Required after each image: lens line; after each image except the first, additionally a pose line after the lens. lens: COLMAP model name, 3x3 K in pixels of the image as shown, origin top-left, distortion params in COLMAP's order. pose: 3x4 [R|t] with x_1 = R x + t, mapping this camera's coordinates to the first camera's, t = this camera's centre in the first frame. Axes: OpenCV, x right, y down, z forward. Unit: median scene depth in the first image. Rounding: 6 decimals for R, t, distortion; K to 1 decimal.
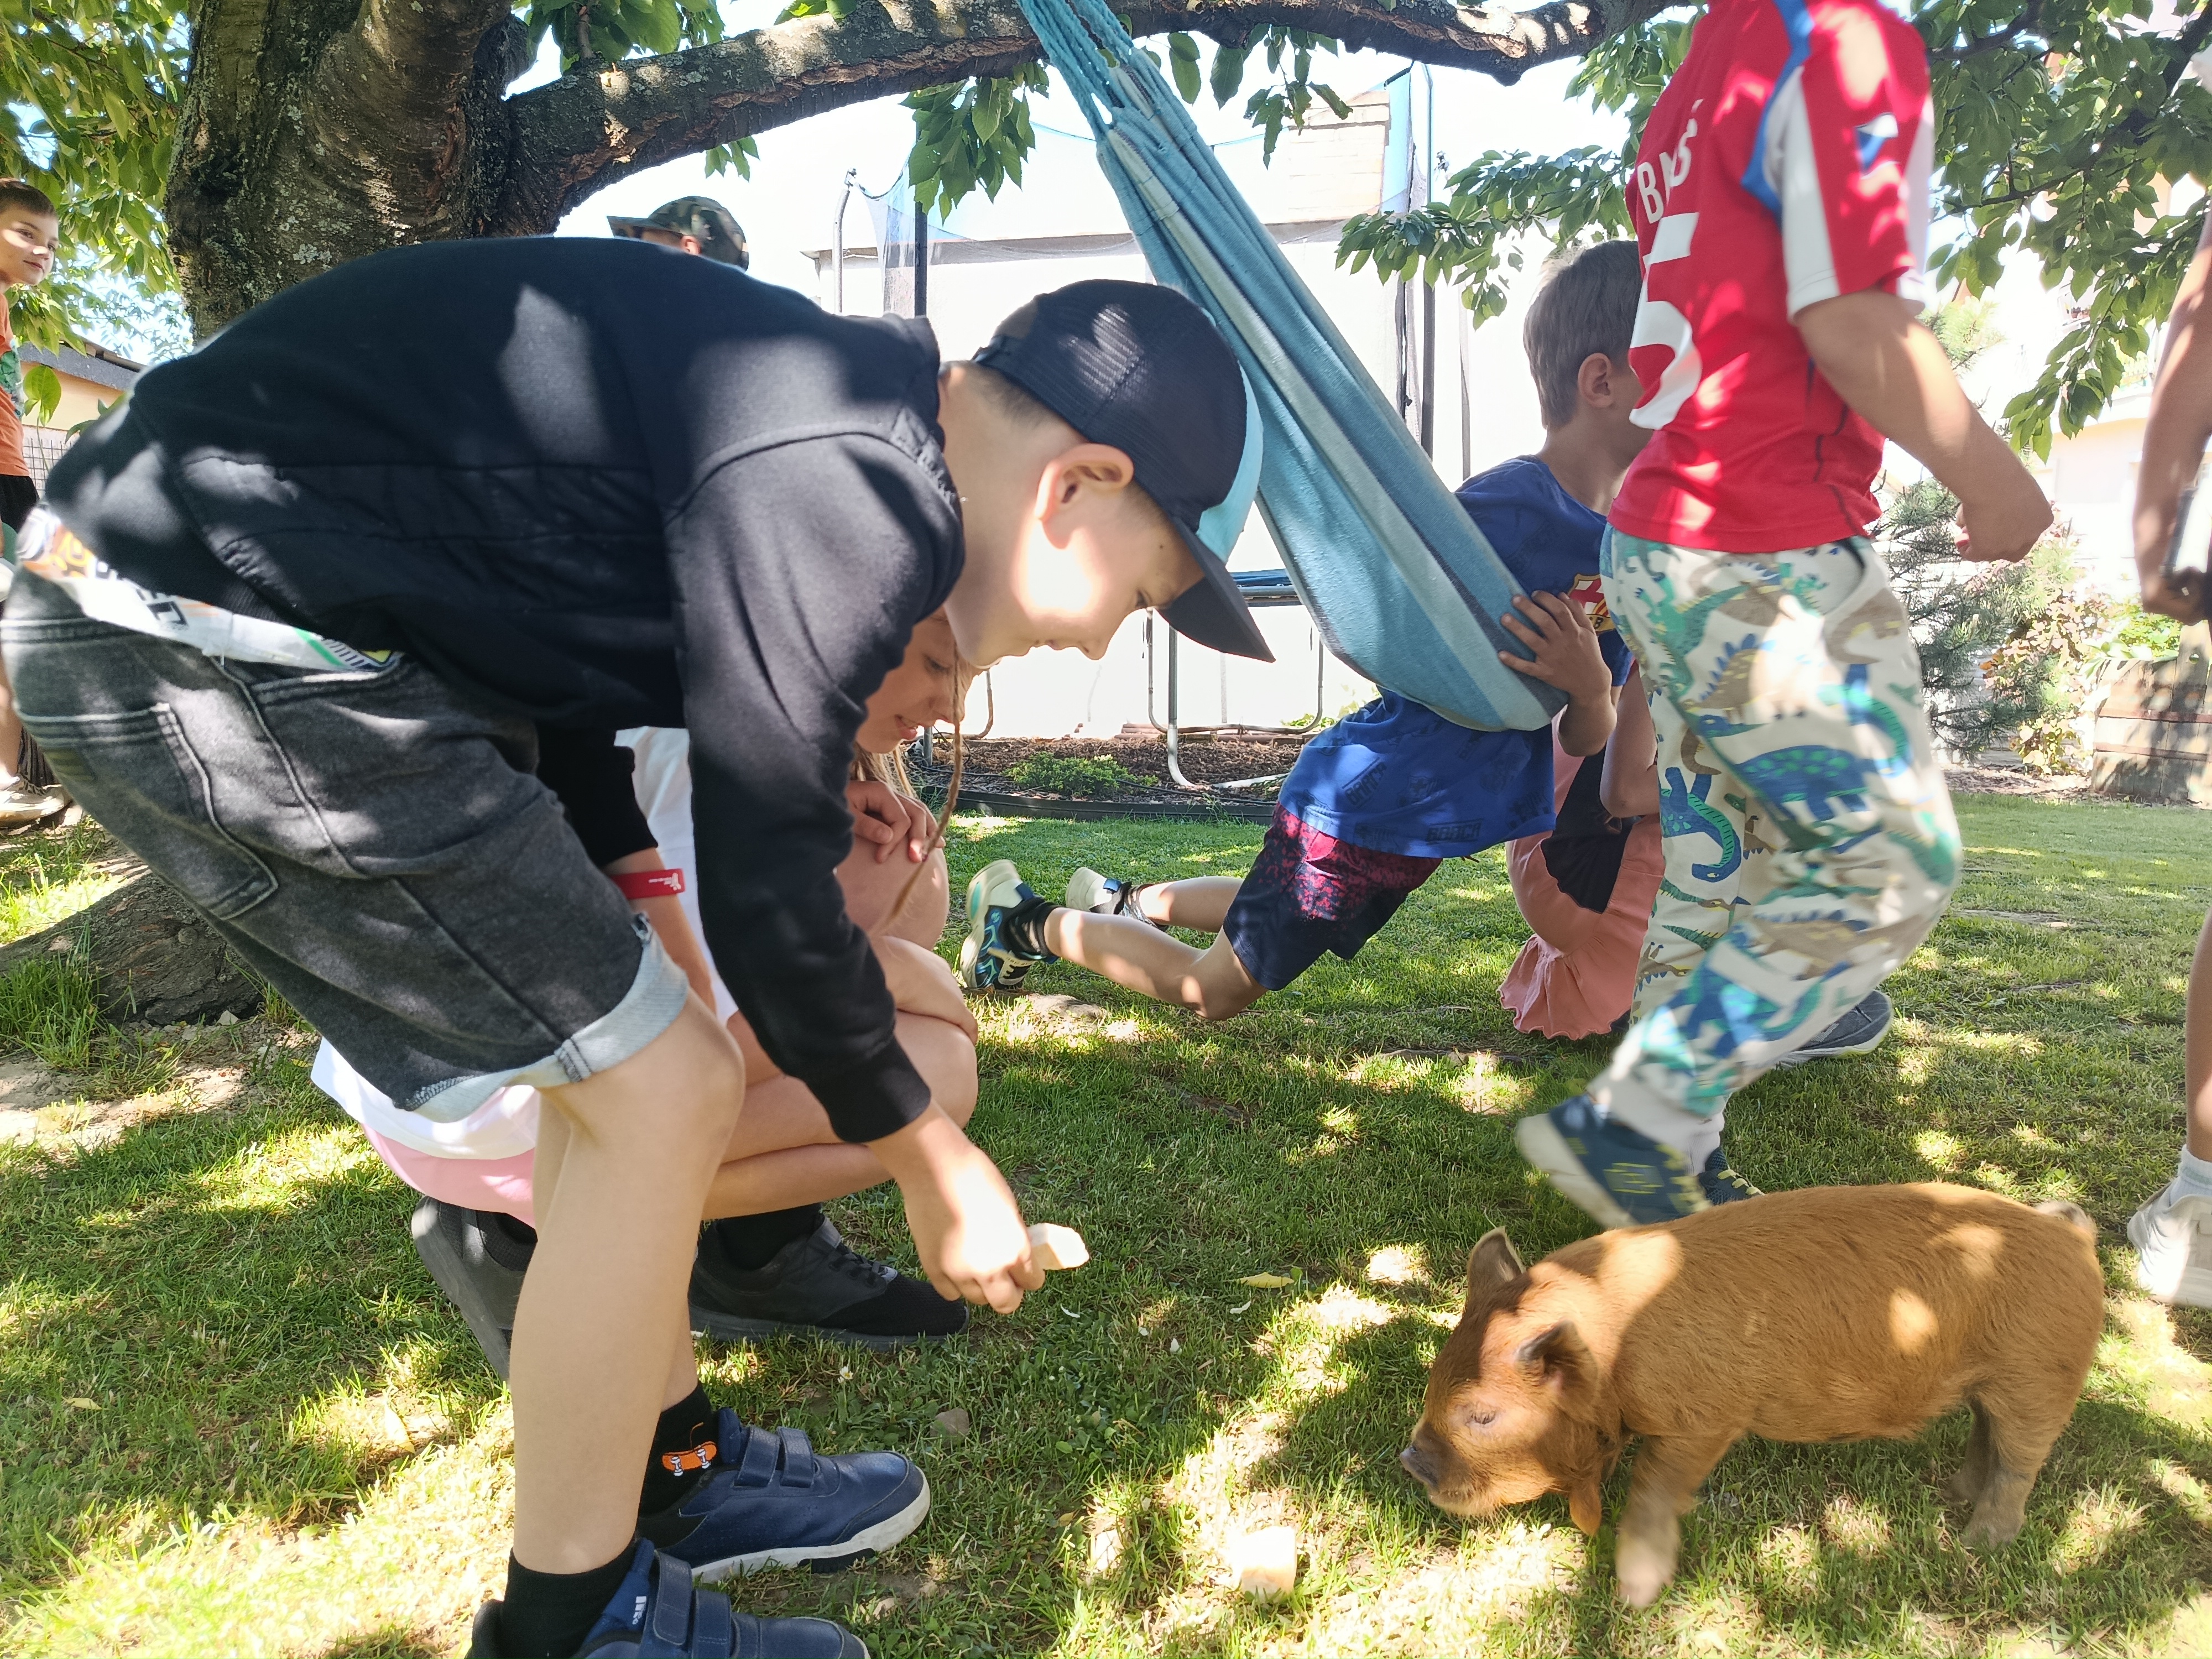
lens RADIAL K [[1538.5, 0, 1113.3], [0, 1538.5, 831.8], [0, 0, 1]] dist [0.048408, -0.028150]
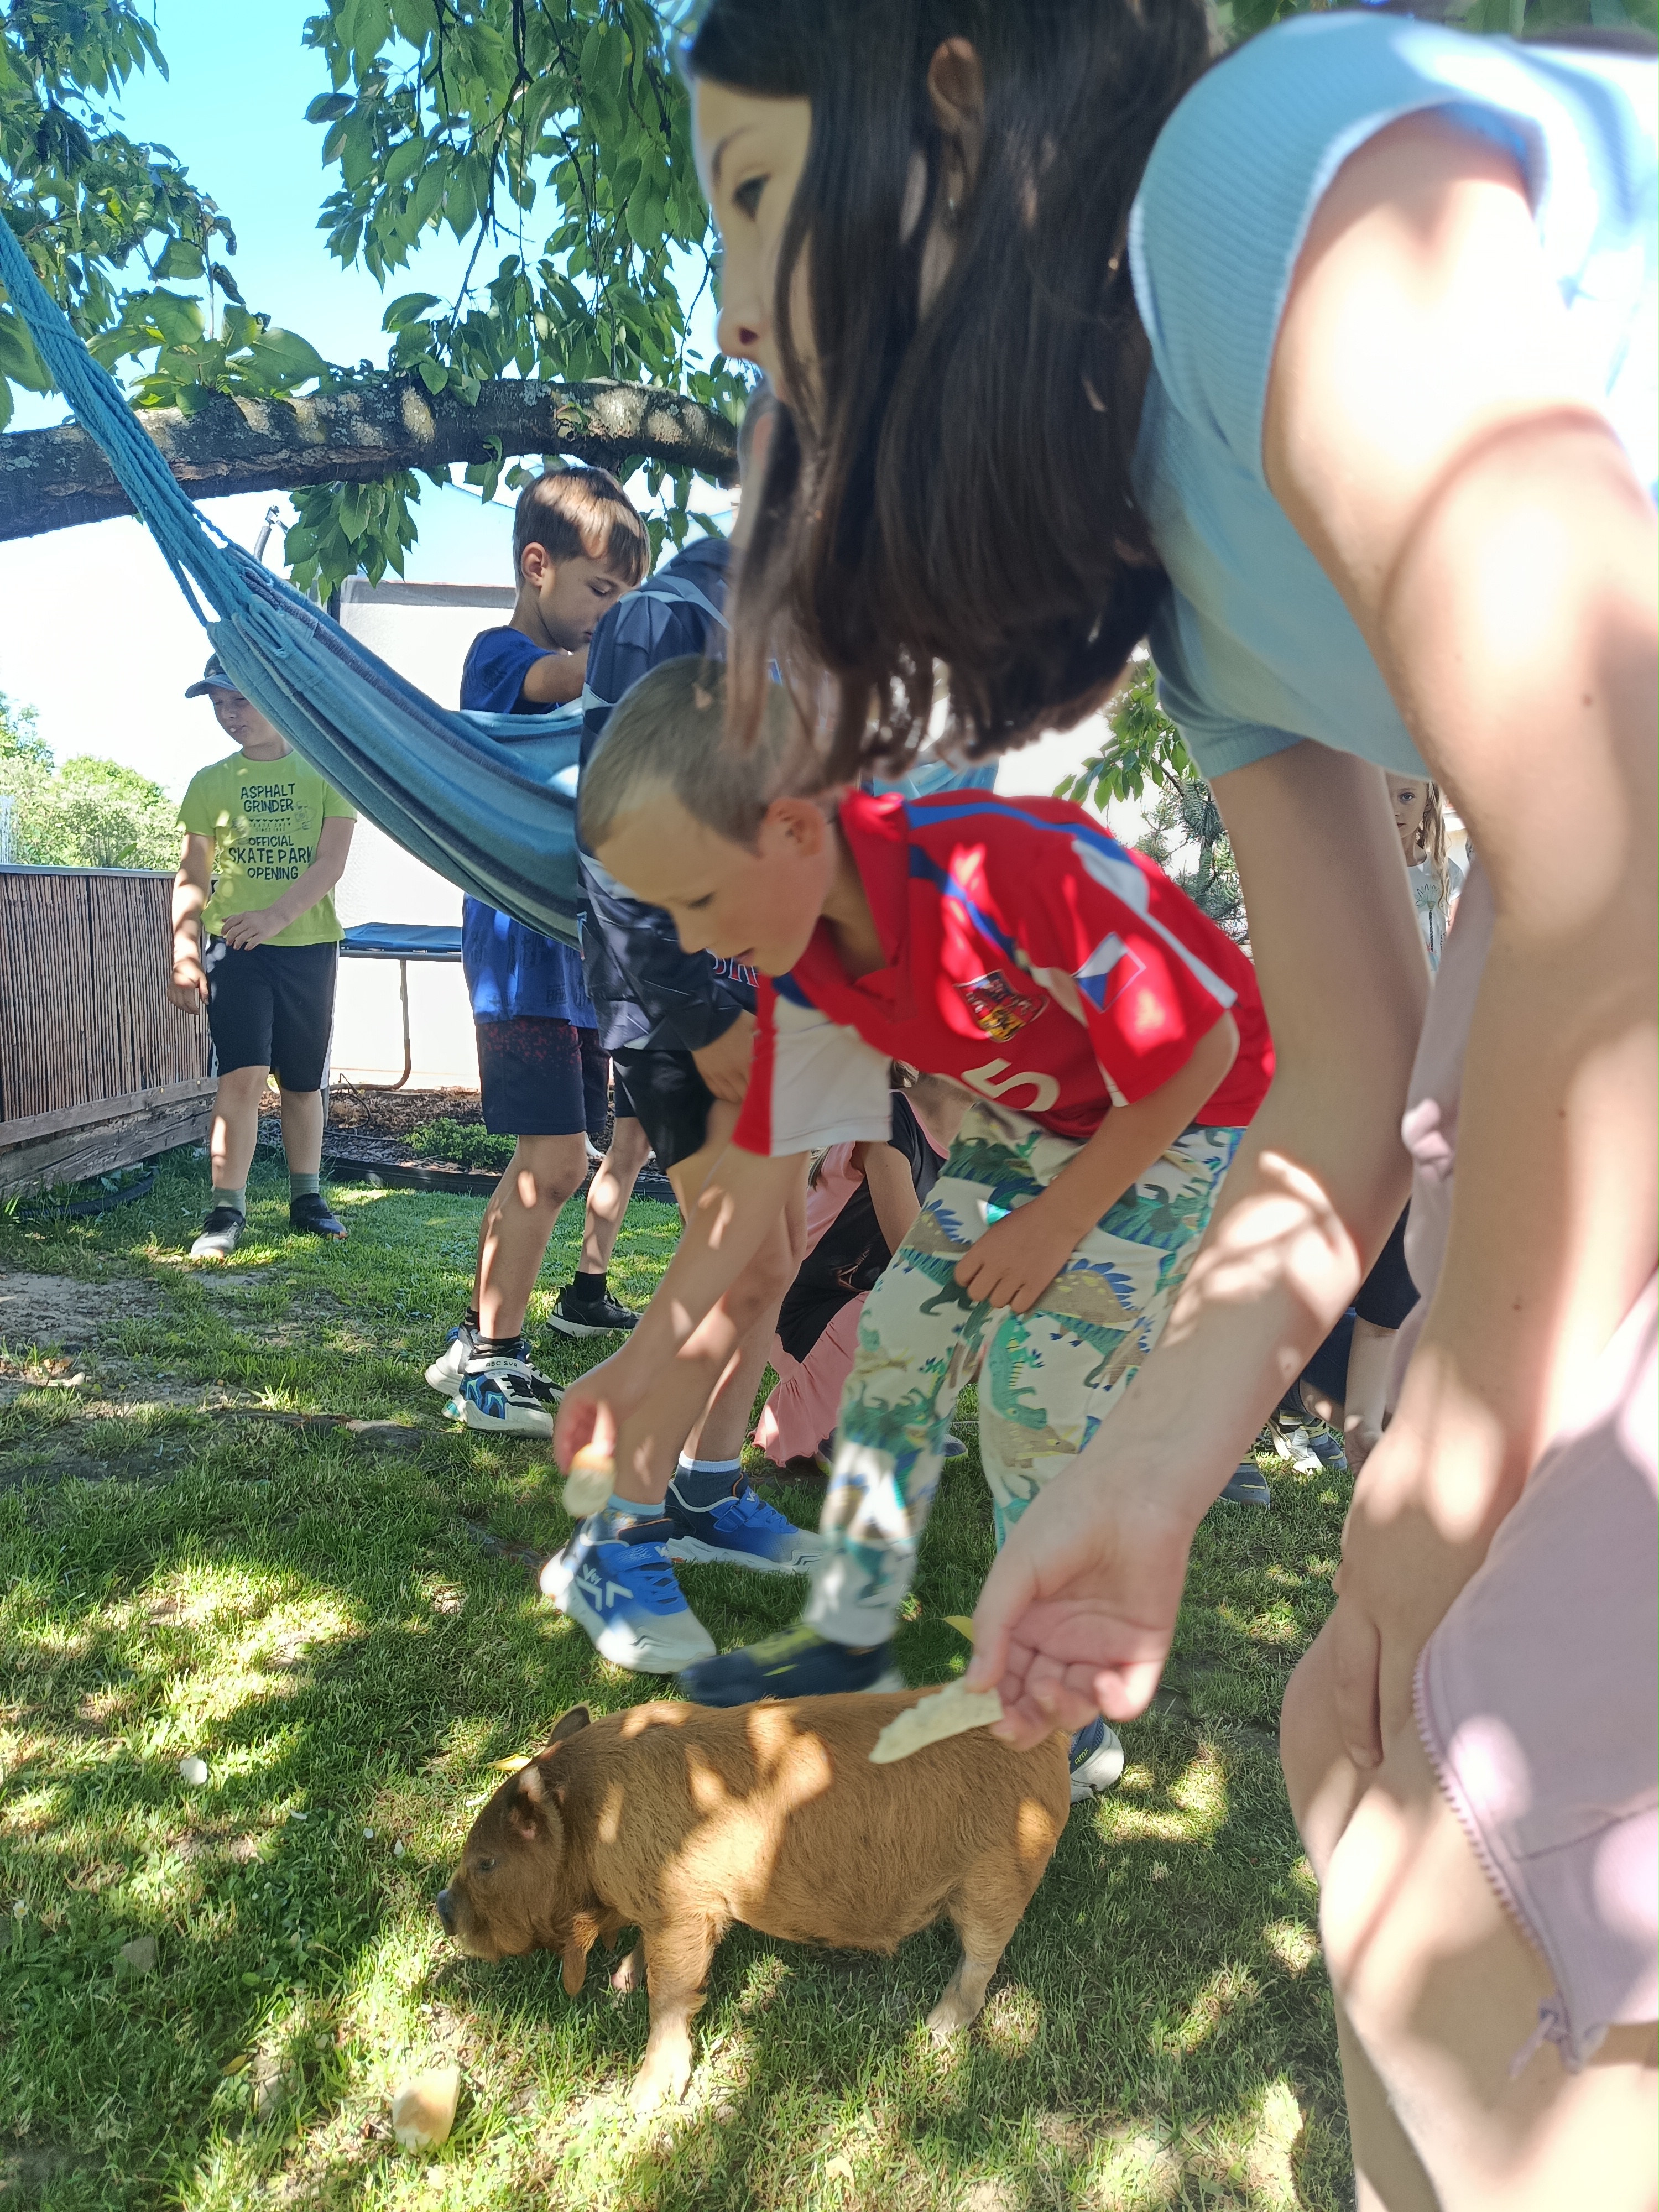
lens RADIAL K [[1559.8, 0, 829.5], [0, 1559.8, 1106.0], [0, 0, 1]] dist [0.032503, -0.024919]
pose [[0.987126, 0.033146, 0.156470, 0.093099], [-0.027981, 0.998992, -0.035102, -0.075241], [-0.157475, 0.030272, 0.987059, -0.028667]]
